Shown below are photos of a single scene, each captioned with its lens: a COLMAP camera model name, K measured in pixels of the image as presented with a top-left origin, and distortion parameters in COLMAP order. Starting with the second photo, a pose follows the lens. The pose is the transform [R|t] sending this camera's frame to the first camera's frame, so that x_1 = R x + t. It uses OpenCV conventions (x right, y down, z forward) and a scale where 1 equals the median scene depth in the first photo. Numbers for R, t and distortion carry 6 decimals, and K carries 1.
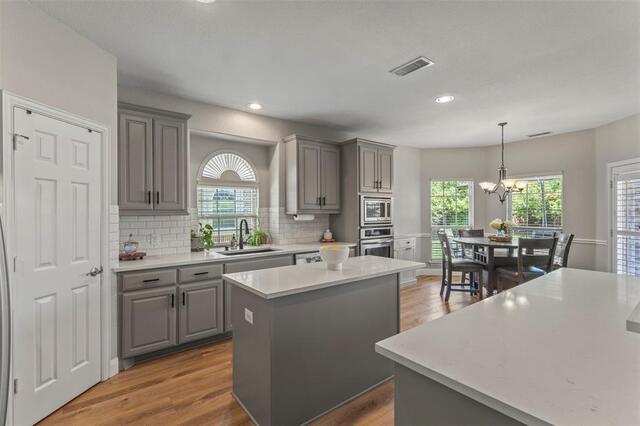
lens RADIAL K [[295.2, 0, 317.0], [0, 295.2, 213.2], [0, 0, 1]] dist [-0.000258, 0.001297]
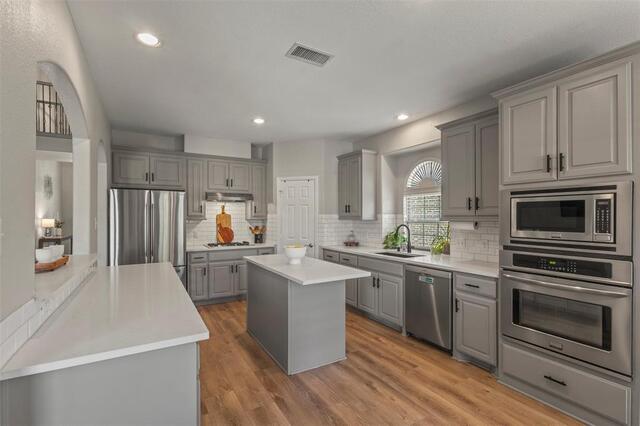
lens RADIAL K [[295.2, 0, 321.3], [0, 295.2, 215.8], [0, 0, 1]] dist [-0.000258, 0.001297]
pose [[-0.117940, 0.003651, -0.993014, 0.730668], [-0.001038, 0.999992, 0.003800, -0.013471], [0.993020, 0.001478, -0.117935, 0.704327]]
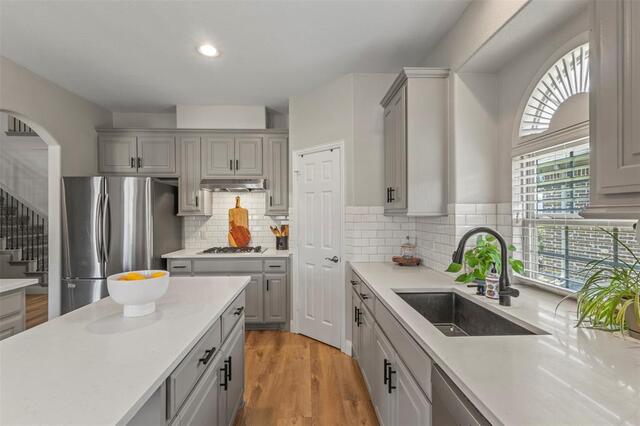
lens RADIAL K [[295.2, 0, 320.9], [0, 295.2, 214.7], [0, 0, 1]] dist [-0.000258, 0.001297]
pose [[-0.574172, 0.007833, -0.818697, 0.174663], [0.003064, 0.999968, 0.007419, -0.001697], [0.818729, 0.001751, -0.574177, 0.891540]]
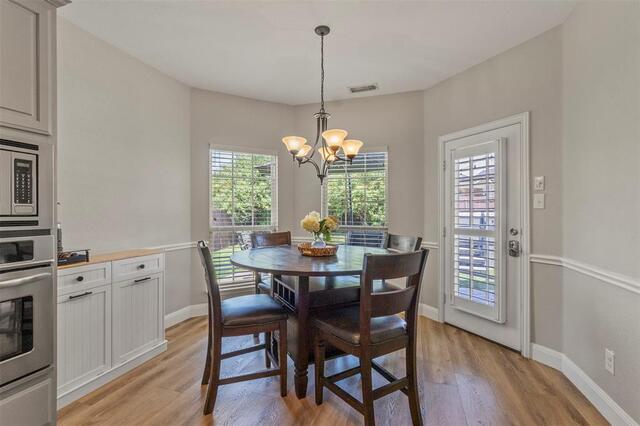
lens RADIAL K [[295.2, 0, 318.6], [0, 295.2, 212.6], [0, 0, 1]] dist [-0.000258, 0.001297]
pose [[0.825570, 0.004696, 0.564280, 0.342763], [-0.002380, 0.999985, -0.004841, 0.024135], [-0.564294, 0.002654, 0.825569, 0.595434]]
